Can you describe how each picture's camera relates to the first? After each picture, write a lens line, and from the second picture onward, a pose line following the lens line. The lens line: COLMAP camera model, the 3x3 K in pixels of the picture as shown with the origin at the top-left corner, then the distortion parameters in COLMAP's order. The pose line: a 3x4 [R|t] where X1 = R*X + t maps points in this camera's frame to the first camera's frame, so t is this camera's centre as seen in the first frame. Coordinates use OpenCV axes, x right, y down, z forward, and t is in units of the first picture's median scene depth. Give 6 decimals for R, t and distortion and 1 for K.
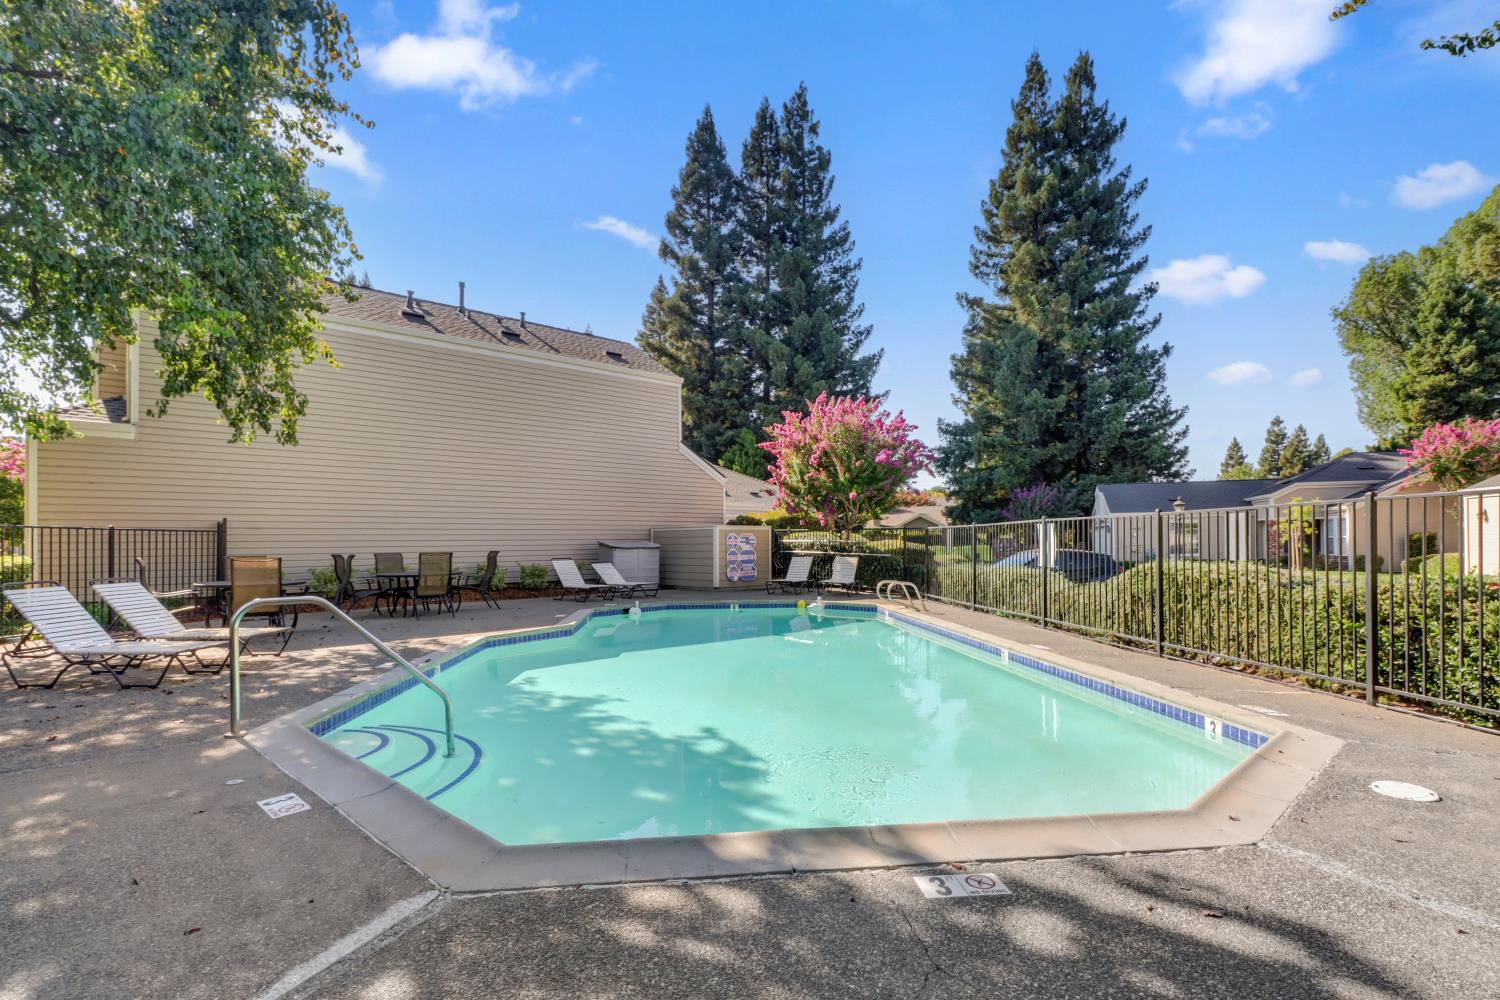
lens RADIAL K [[682.7, 0, 750.3], [0, 682.7, 535.6], [0, 0, 1]] dist [-0.045332, 0.000005]
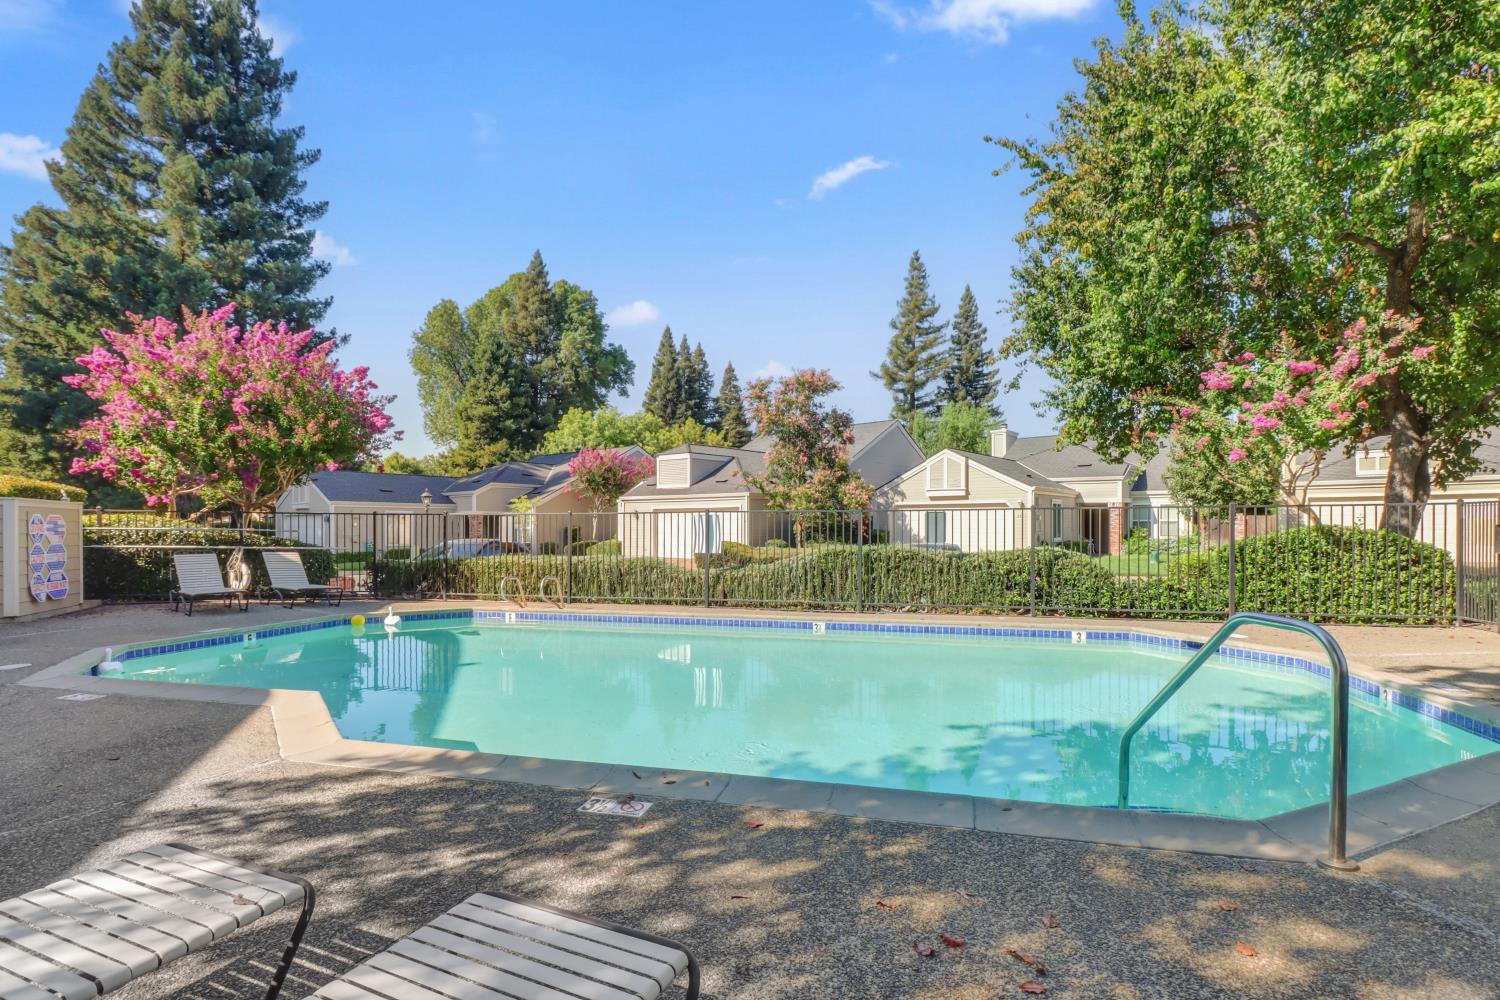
lens RADIAL K [[682.7, 0, 750.3], [0, 682.7, 535.6], [0, 0, 1]] dist [-0.045332, 0.000005]
pose [[0.273492, -0.002469, 0.961871, -0.143317], [-0.010708, 0.999927, 0.005612, 0.002315], [-0.961815, -0.011835, 0.273445, 0.139965]]
